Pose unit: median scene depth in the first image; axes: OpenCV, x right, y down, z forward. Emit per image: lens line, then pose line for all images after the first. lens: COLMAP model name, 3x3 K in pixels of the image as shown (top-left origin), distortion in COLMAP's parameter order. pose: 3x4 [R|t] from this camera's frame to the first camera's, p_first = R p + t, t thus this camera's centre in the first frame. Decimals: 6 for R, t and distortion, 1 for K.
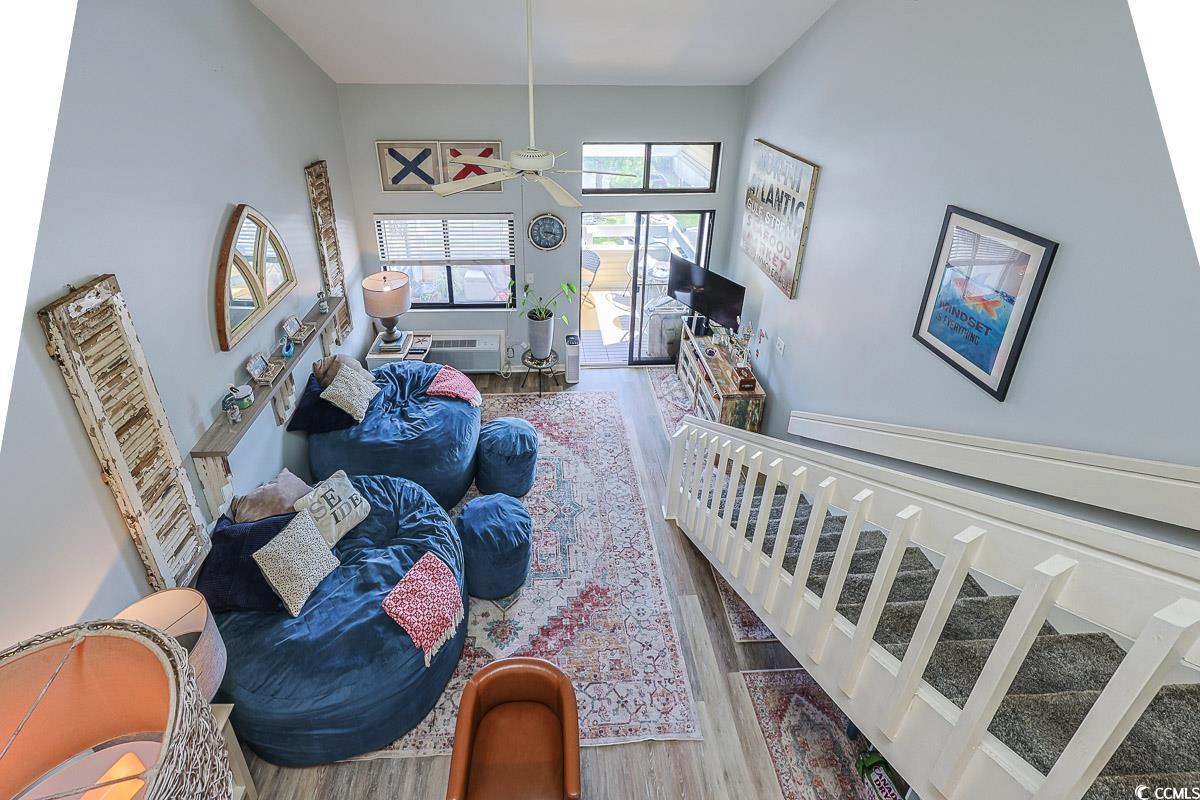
lens RADIAL K [[495.8, 0, 541.4], [0, 495.8, 245.6], [0, 0, 1]] dist [0.000614, 0.000121]
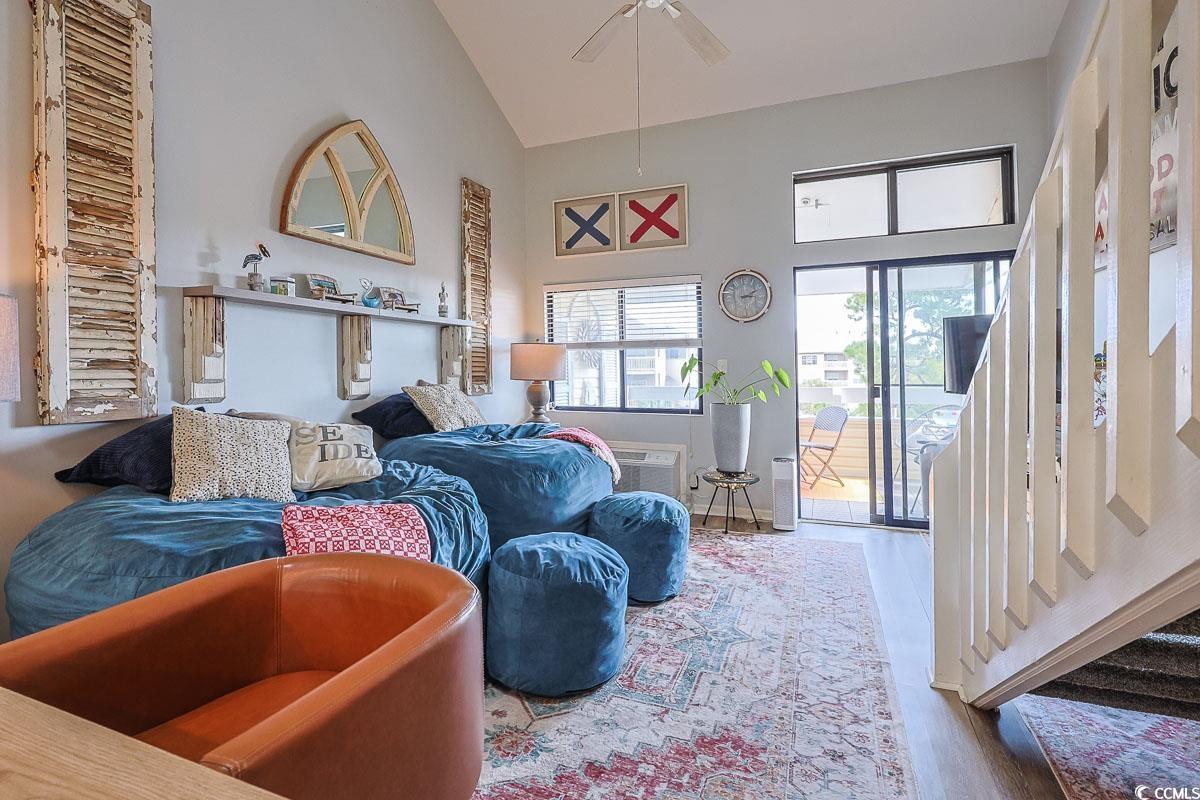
lens RADIAL K [[519.2, 0, 606.3], [0, 519.2, 369.8], [0, 0, 1]] dist [-0.001787, -0.000397]
pose [[0.921530, -0.004390, -0.388282, 0.172584], [-0.134920, 0.934016, -0.330772, 0.512608], [0.364114, 0.357204, 0.860132, 0.408712]]
